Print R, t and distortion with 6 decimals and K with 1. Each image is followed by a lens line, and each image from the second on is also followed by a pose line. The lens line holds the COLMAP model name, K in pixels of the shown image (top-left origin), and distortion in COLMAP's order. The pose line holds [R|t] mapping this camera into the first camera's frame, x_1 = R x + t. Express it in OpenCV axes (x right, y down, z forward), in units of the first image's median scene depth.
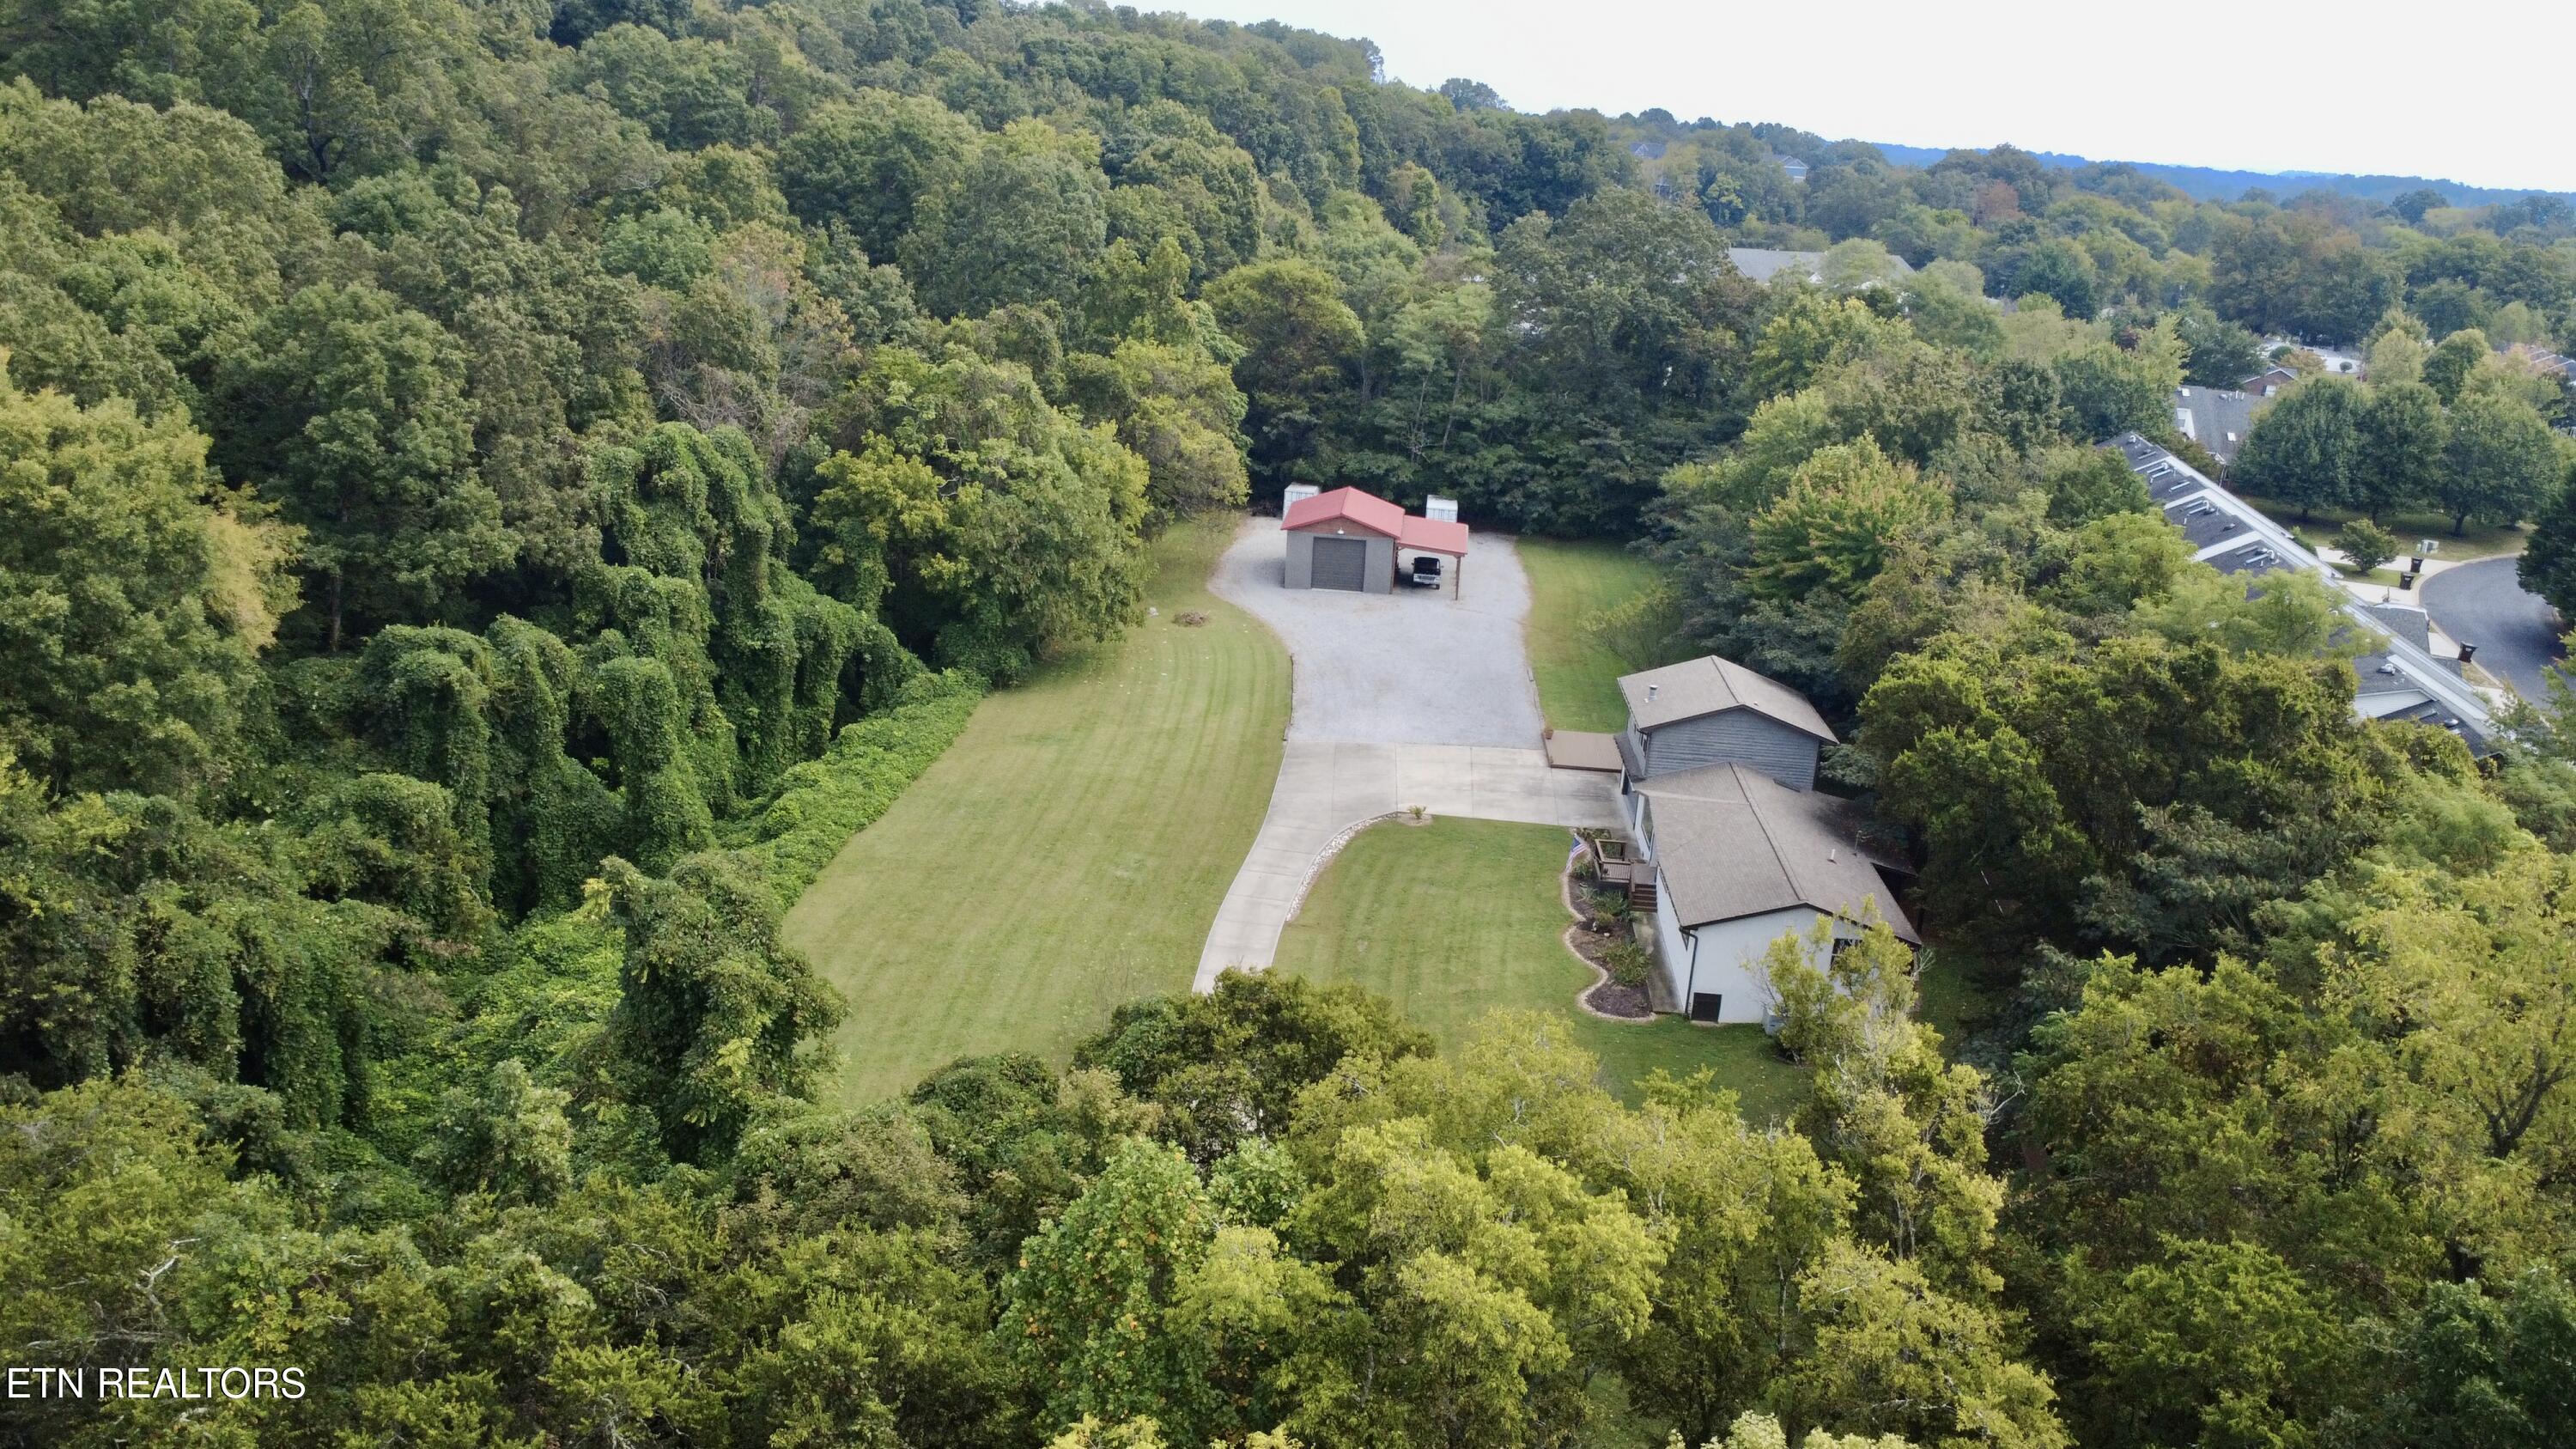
lens RADIAL K [[1932.2, 0, 1288.0], [0, 1932.2, 724.5], [0, 0, 1]] dist [0.002270, -0.000250]
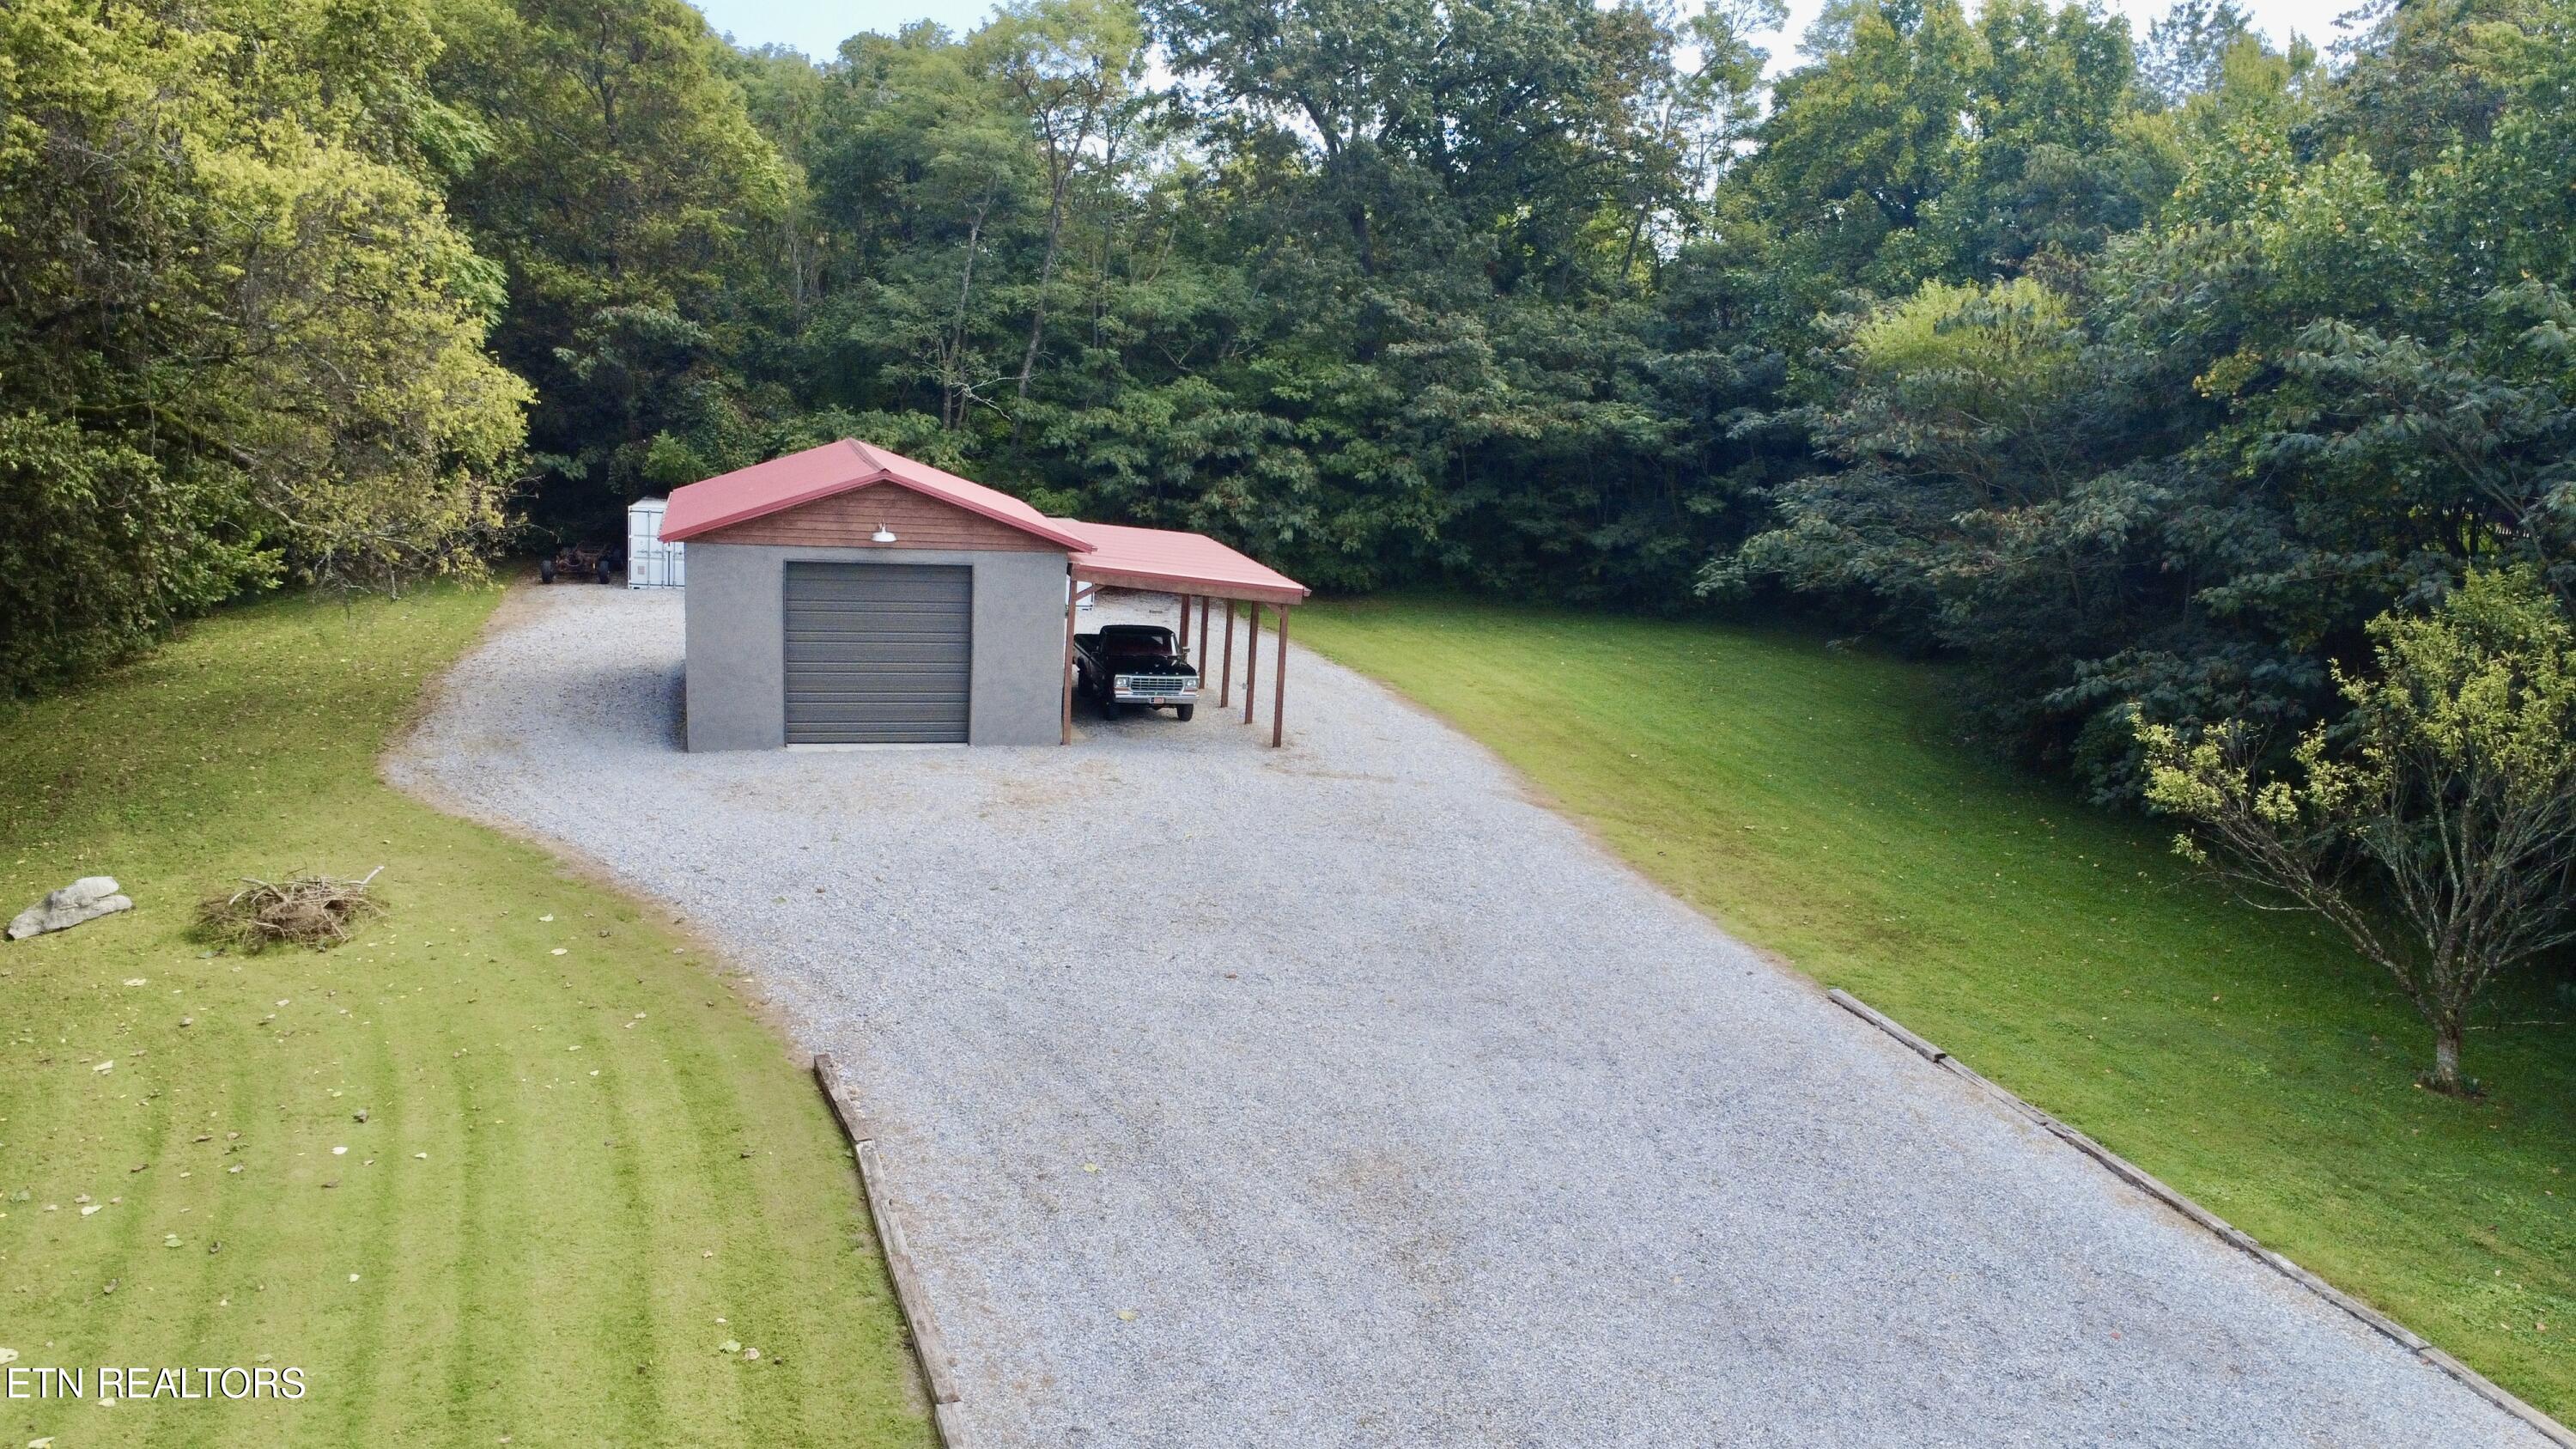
lens RADIAL K [[1932.2, 0, 1288.0], [0, 1932.2, 724.5], [0, 0, 1]] dist [0.002270, -0.000250]
pose [[0.934834, -0.069242, 0.348268, -0.016151], [0.099753, 0.992516, -0.070431, -0.039742], [-0.340785, 0.100582, 0.934745, 0.615216]]
